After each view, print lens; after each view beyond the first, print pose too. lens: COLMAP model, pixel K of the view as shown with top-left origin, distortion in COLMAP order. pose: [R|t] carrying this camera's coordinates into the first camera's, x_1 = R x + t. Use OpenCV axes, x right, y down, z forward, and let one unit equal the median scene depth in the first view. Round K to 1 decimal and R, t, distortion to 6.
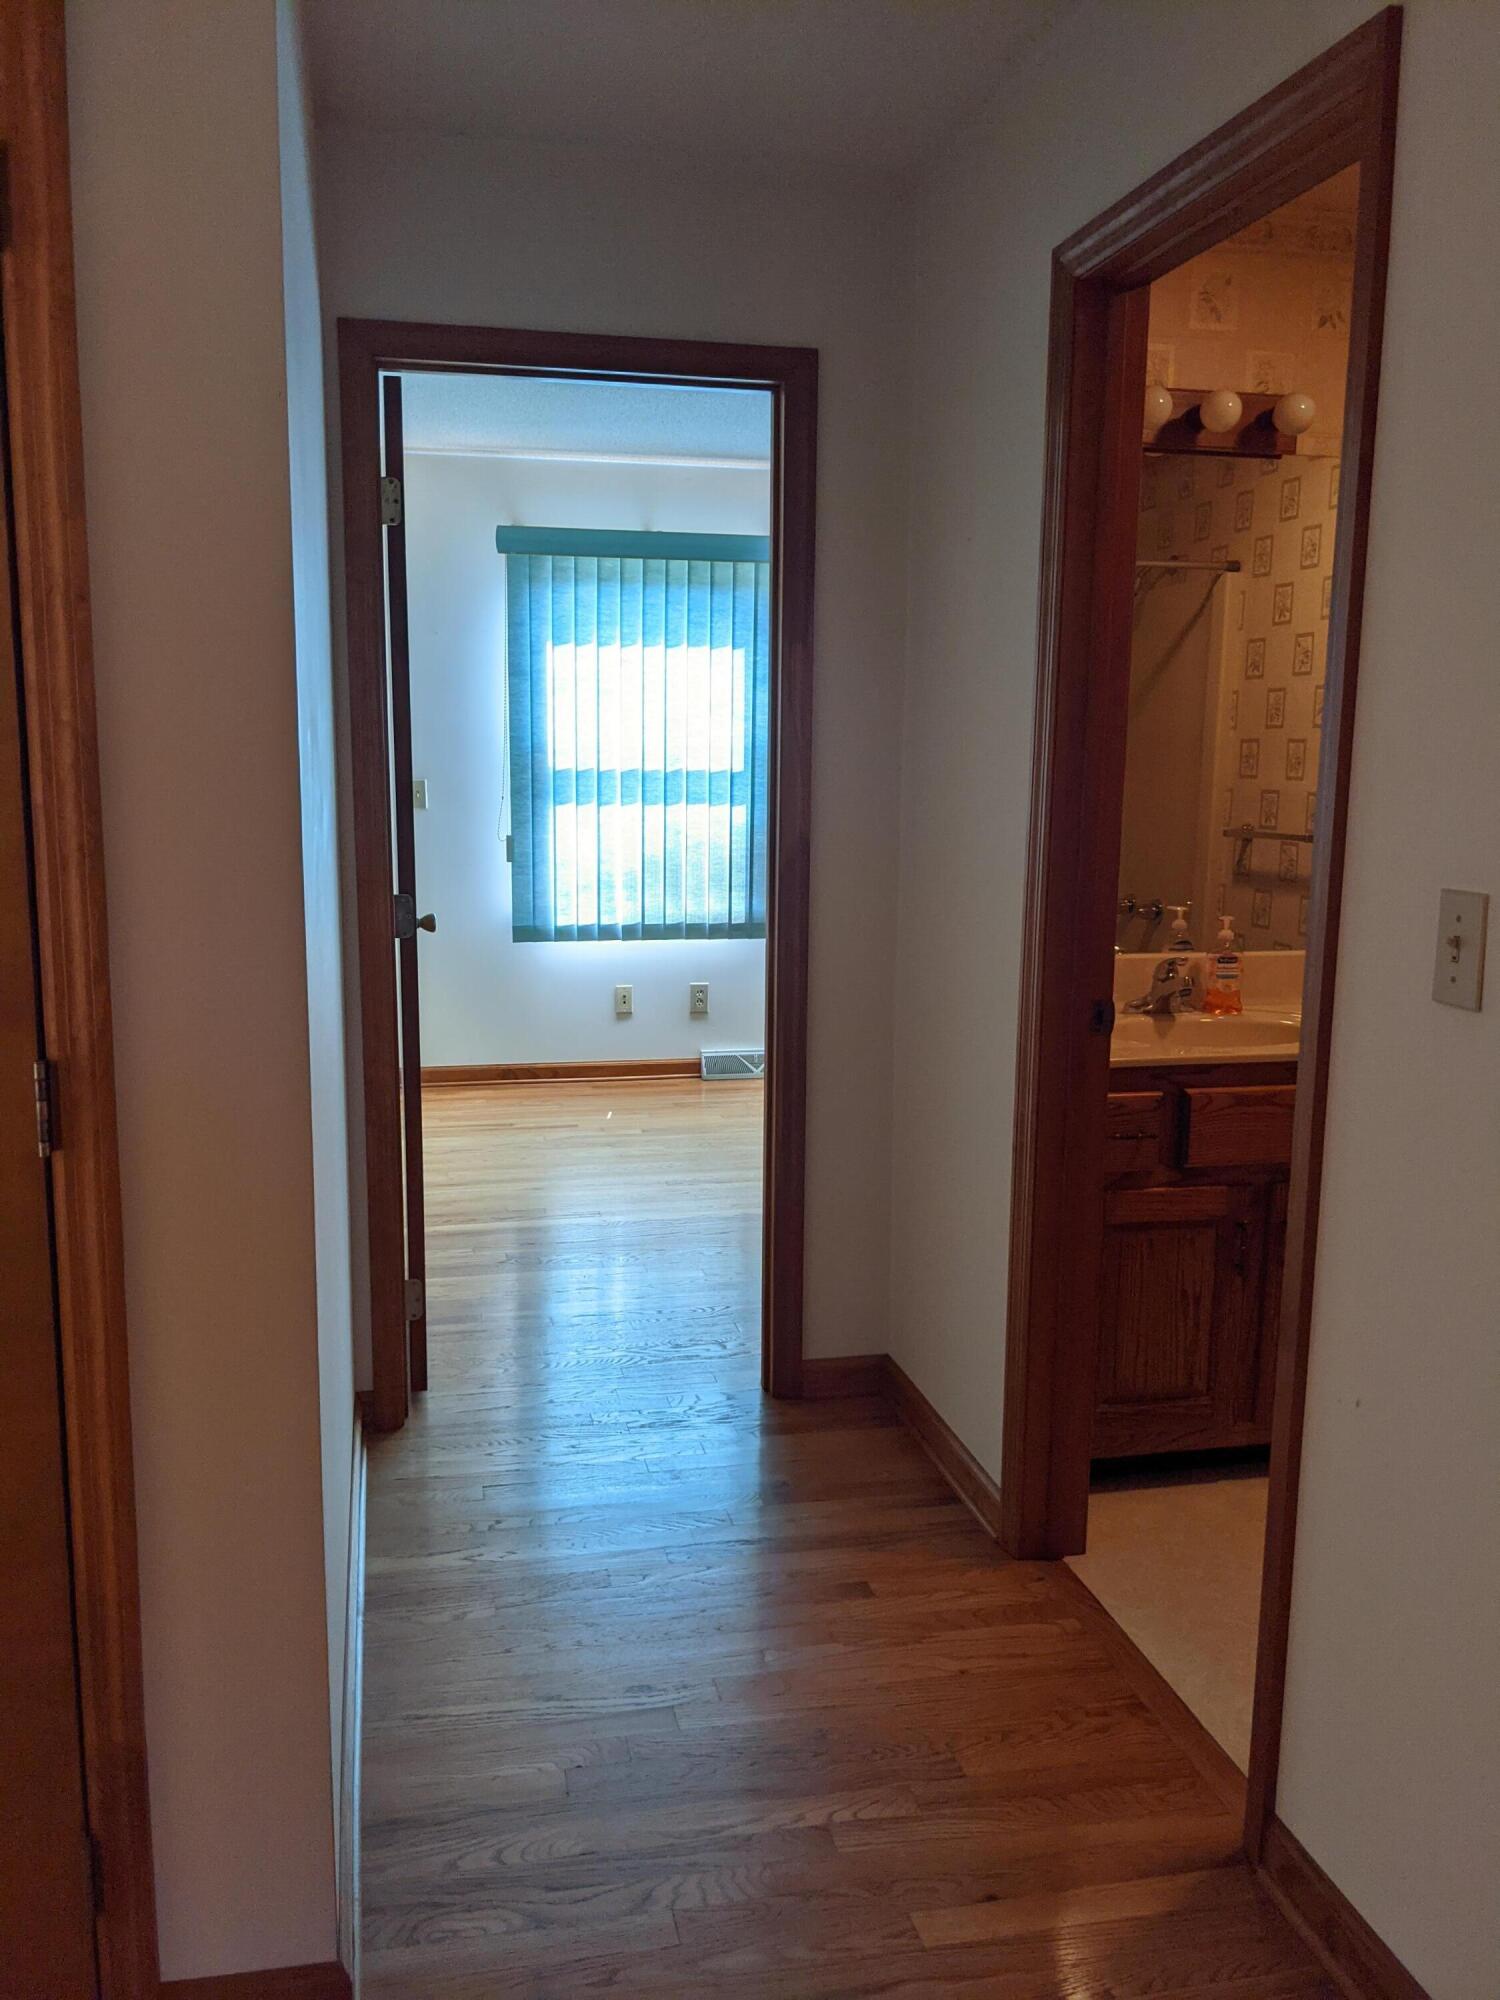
lens RADIAL K [[1604.7, 0, 750.0], [0, 1604.7, 1000.0], [0, 0, 1]] dist [0.007535, -0.014709]
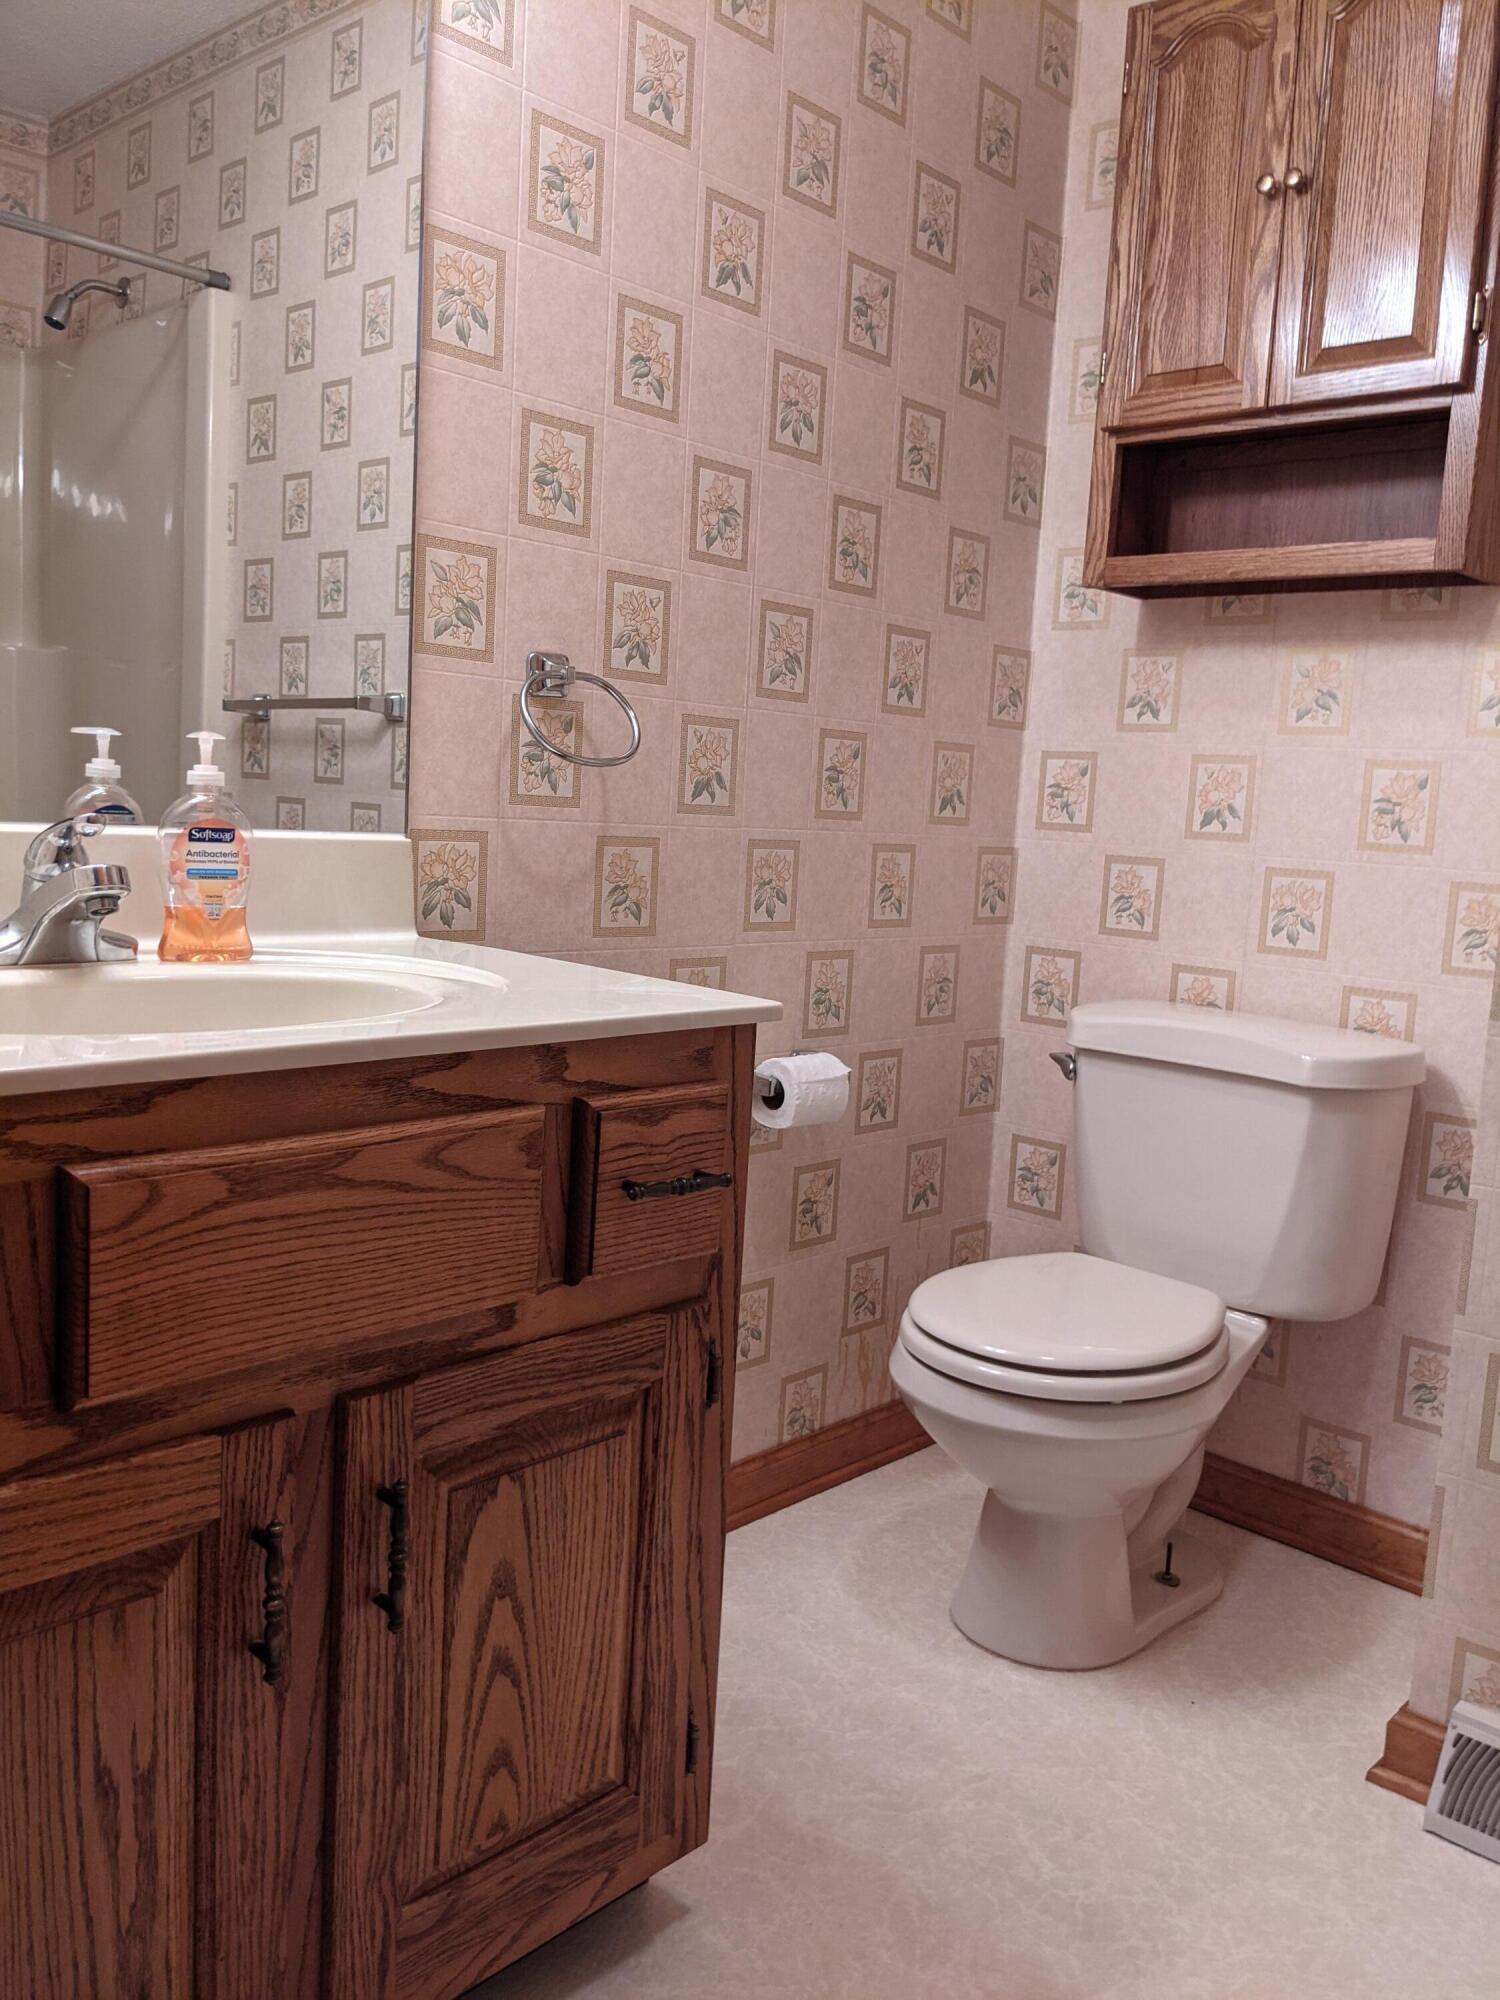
lens RADIAL K [[1604.7, 0, 750.0], [0, 1604.7, 1000.0], [0, 0, 1]] dist [0.007535, -0.014709]
pose [[0.834318, -0.042293, 0.549659, 0.180254], [0.045184, 0.998944, 0.008278, 0.022005], [-0.549429, 0.017930, 0.835348, 0.564374]]
